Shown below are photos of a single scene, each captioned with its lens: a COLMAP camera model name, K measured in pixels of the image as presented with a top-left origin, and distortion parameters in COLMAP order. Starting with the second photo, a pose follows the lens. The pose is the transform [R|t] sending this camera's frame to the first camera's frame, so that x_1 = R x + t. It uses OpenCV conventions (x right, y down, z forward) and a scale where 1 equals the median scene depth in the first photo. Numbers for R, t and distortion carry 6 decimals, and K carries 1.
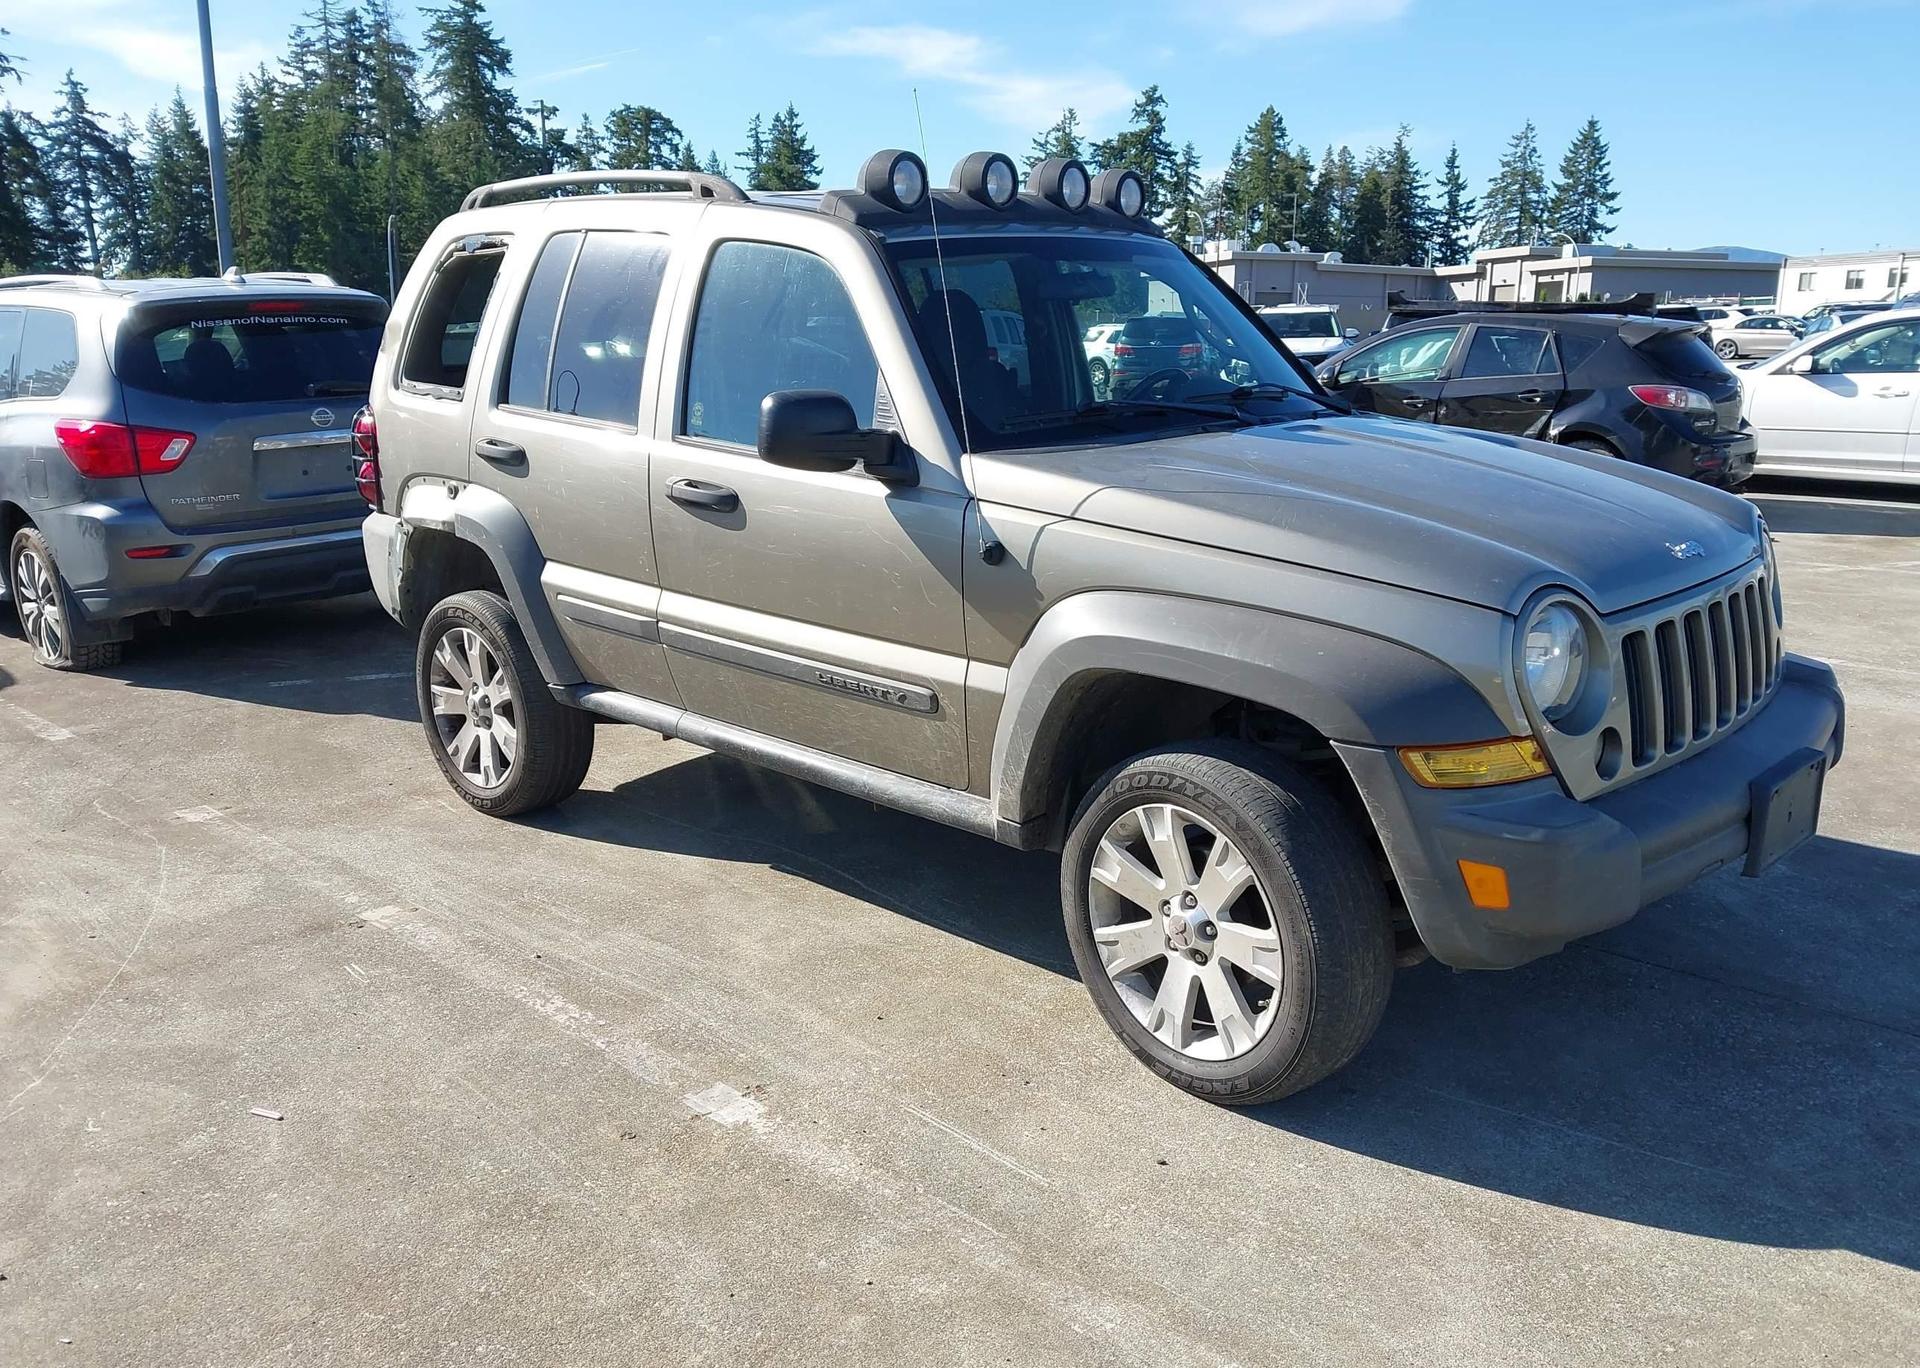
lens RADIAL K [[1492.4, 0, 960.0], [0, 1492.4, 684.0], [0, 0, 1]] dist [0.030561, -0.039986]
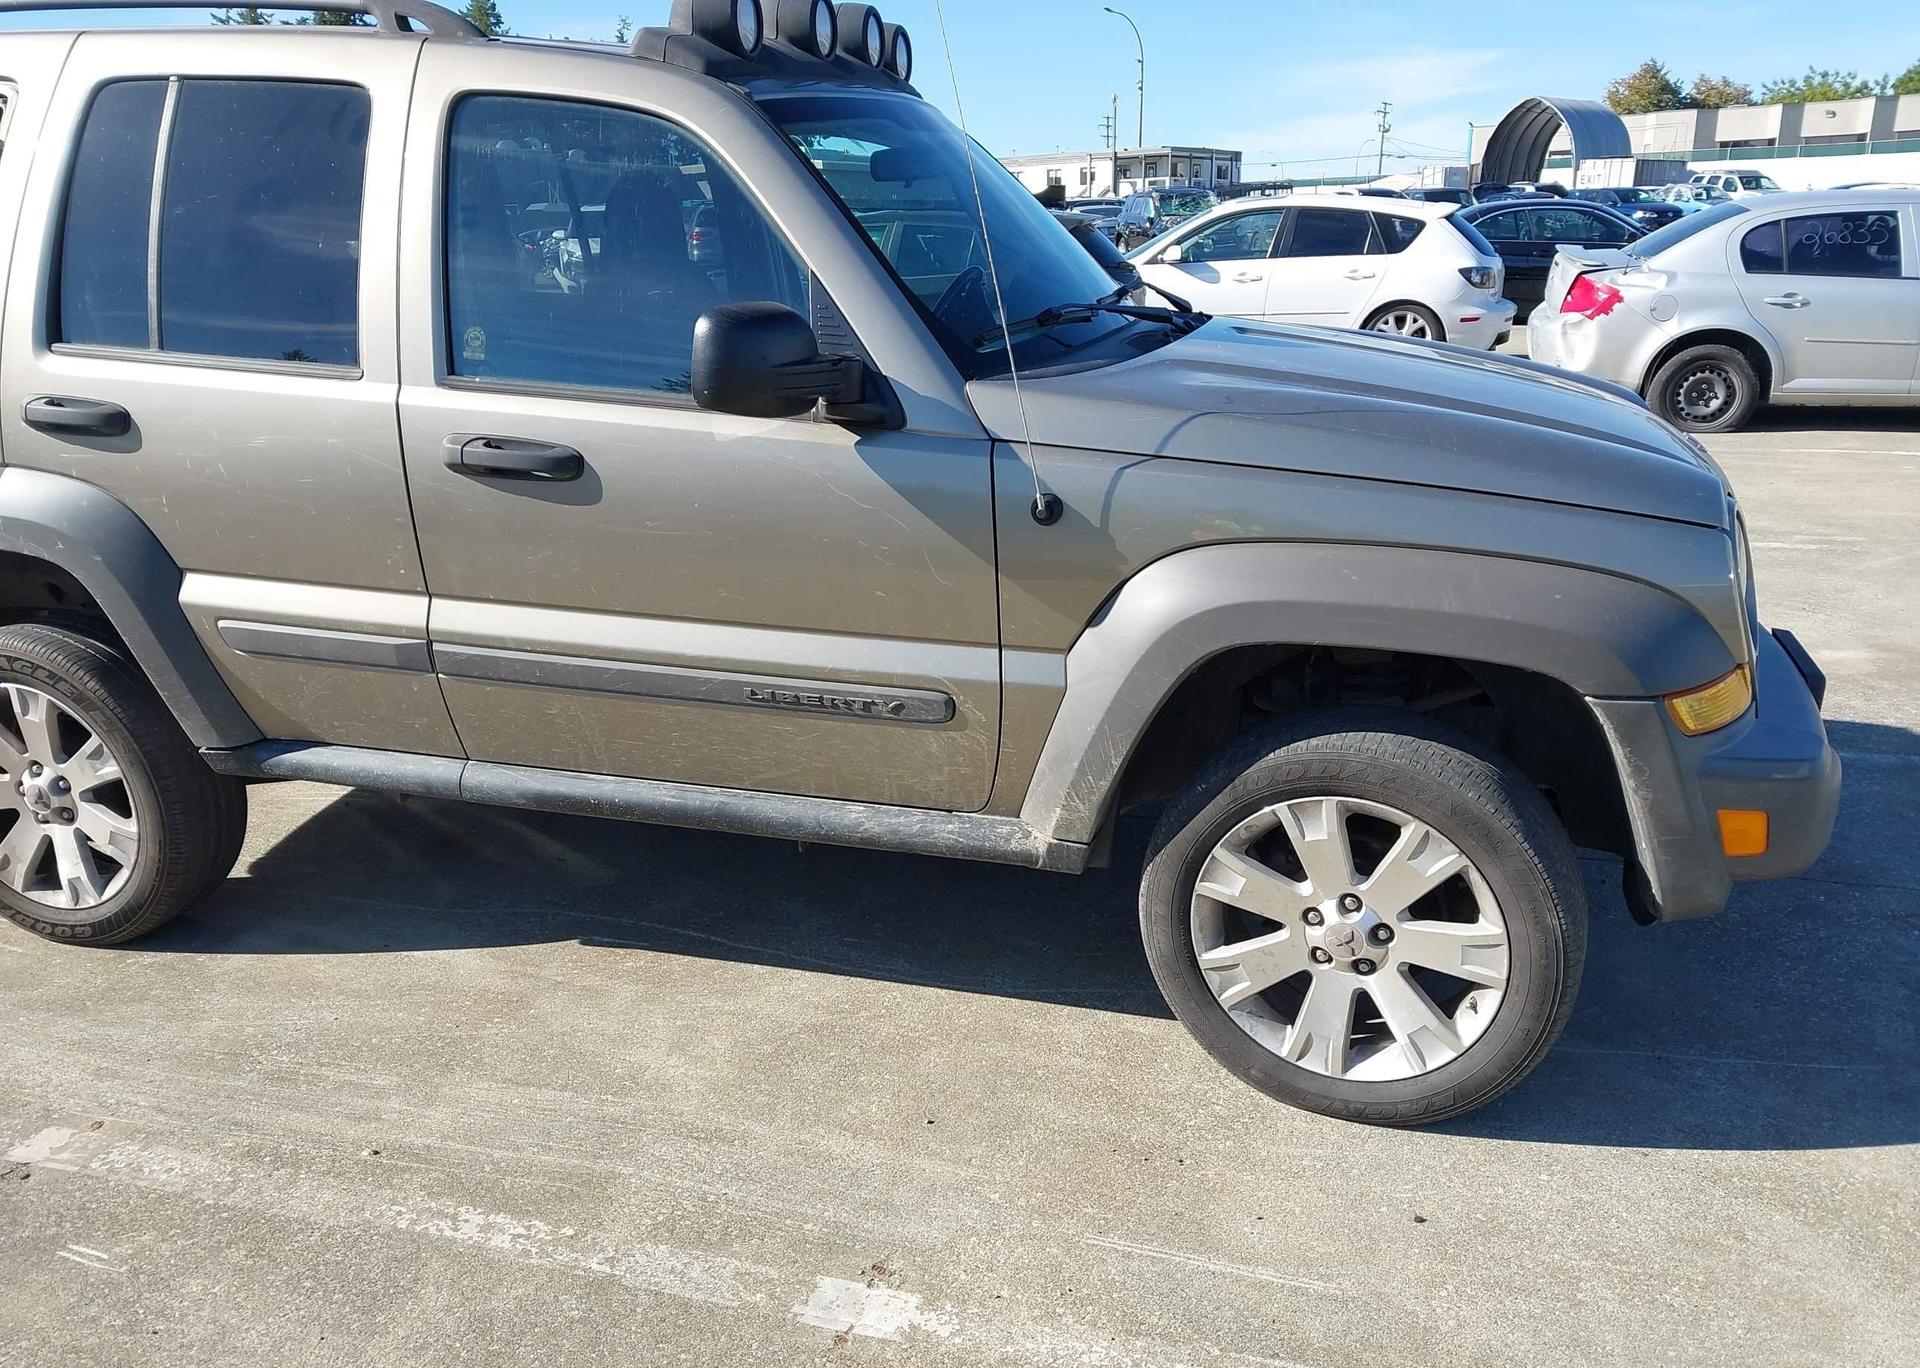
lens RADIAL K [[1507.2, 0, 941.8], [0, 1507.2, 682.6], [0, 0, 1]] dist [0.009412, -0.014164]
pose [[0.893482, -0.140206, 0.426652, -0.350065], [0.114453, 0.989737, 0.085564, -0.067737], [-0.434270, -0.027619, 0.900359, 0.300132]]
